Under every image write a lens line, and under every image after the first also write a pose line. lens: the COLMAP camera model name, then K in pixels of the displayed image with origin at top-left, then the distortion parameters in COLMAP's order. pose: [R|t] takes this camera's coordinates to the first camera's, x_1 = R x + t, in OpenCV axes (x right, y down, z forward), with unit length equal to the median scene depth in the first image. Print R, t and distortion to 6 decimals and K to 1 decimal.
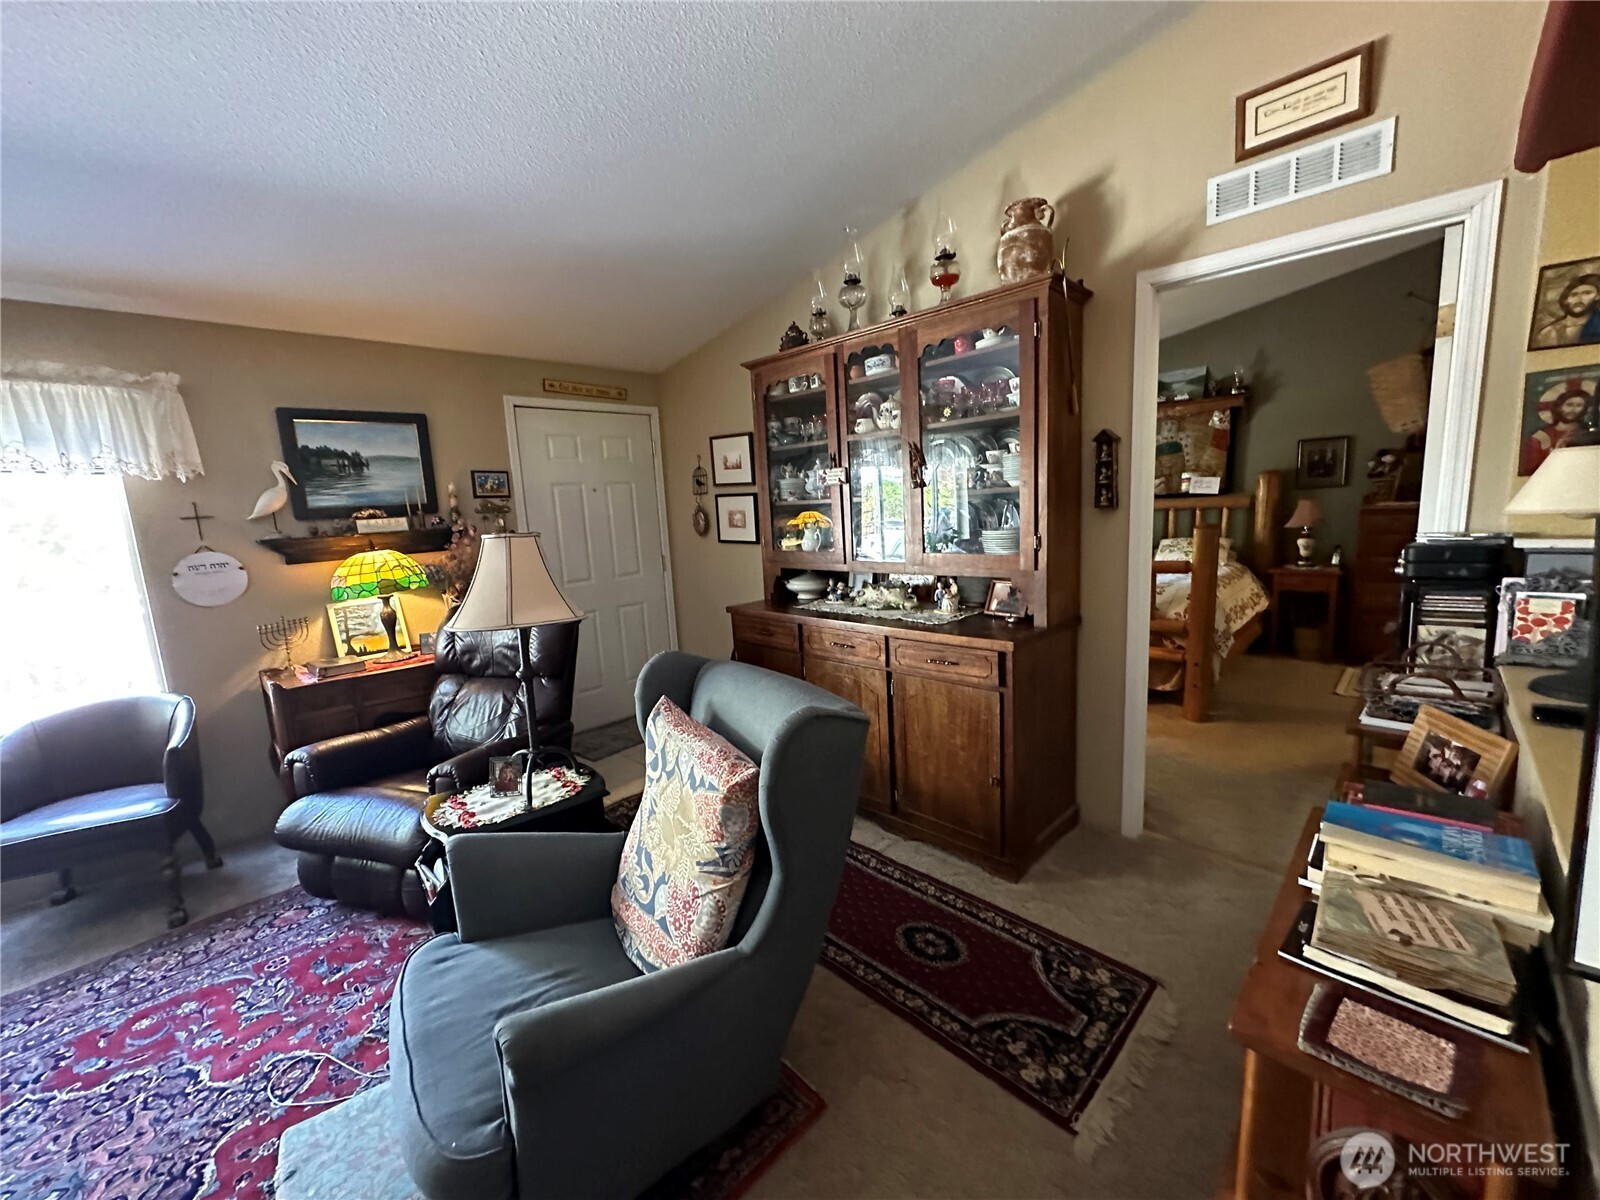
lens RADIAL K [[638.9, 0, 797.2], [0, 638.9, 601.5], [0, 0, 1]] dist [-0.000974, 0.000125]
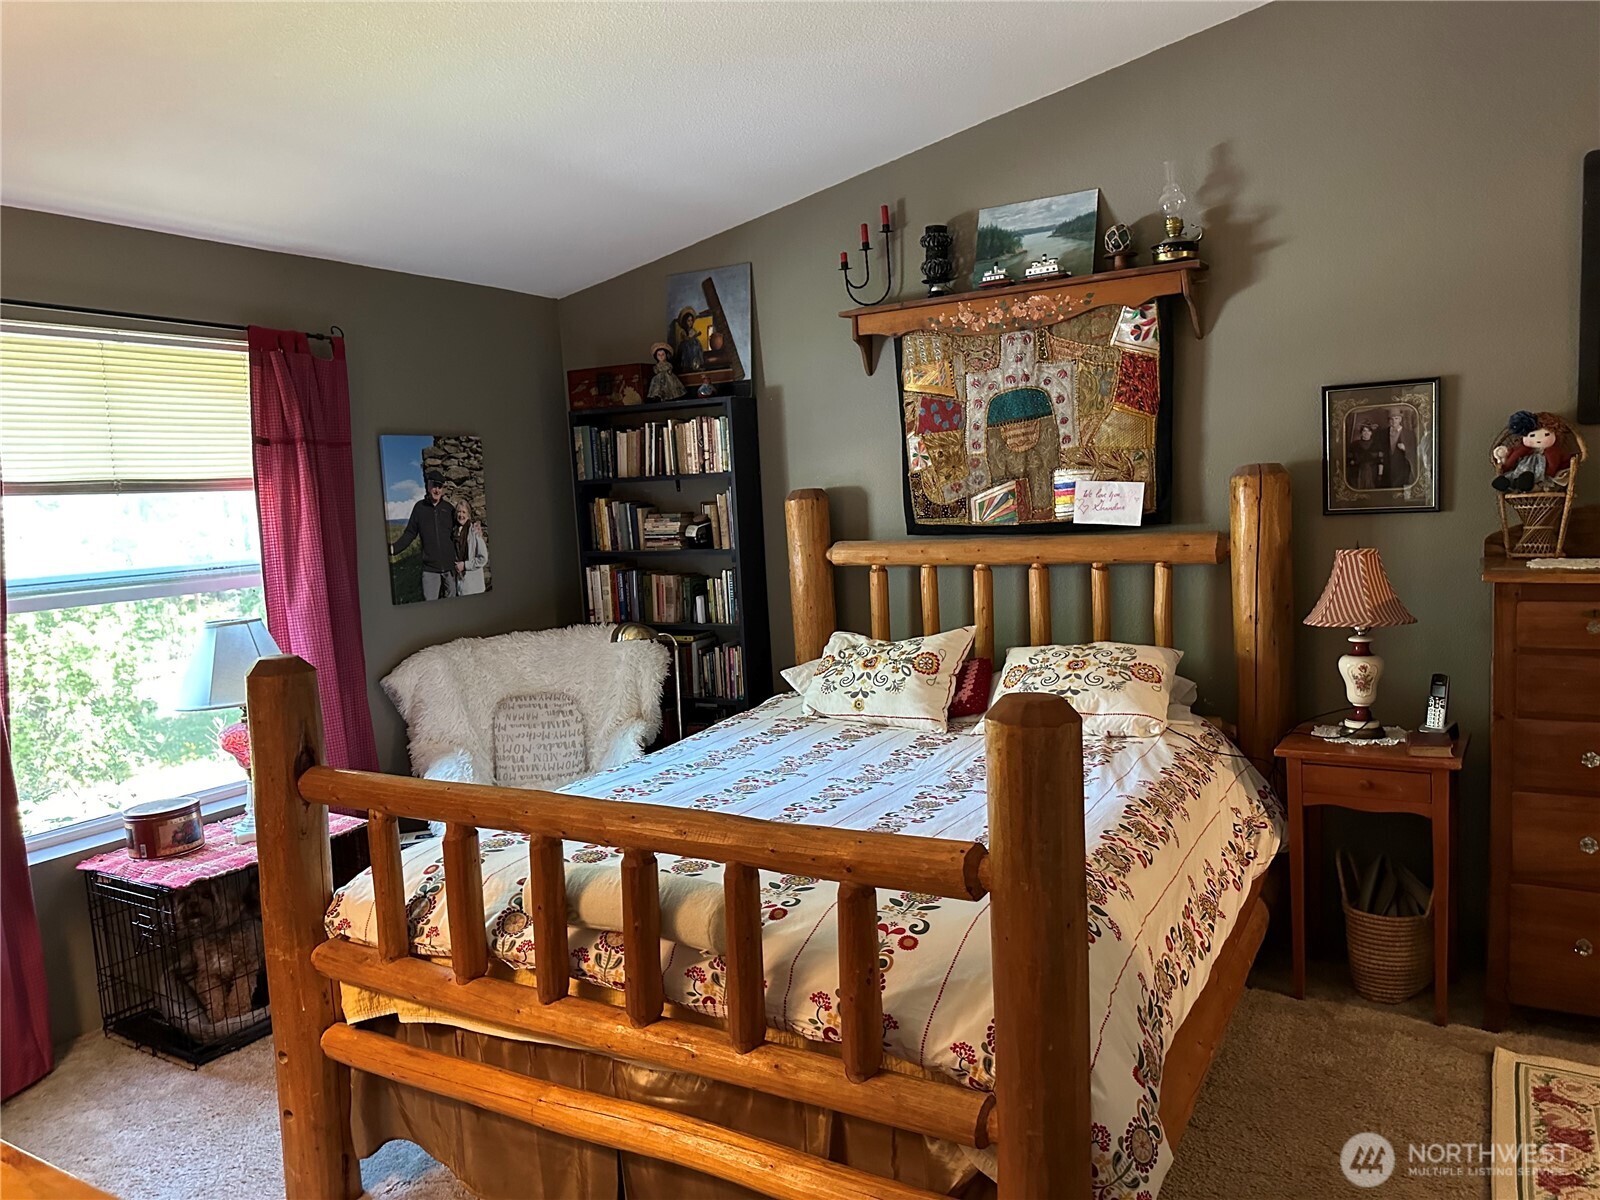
lens RADIAL K [[1117.9, 0, 804.0], [0, 1117.9, 601.1], [0, 0, 1]] dist [0.050216, -0.053194]
pose [[0.970686, -0.018155, 0.239665, 0.116761], [0.033914, 0.997512, -0.061797, -0.034399], [-0.237947, 0.068114, 0.968887, 0.156027]]
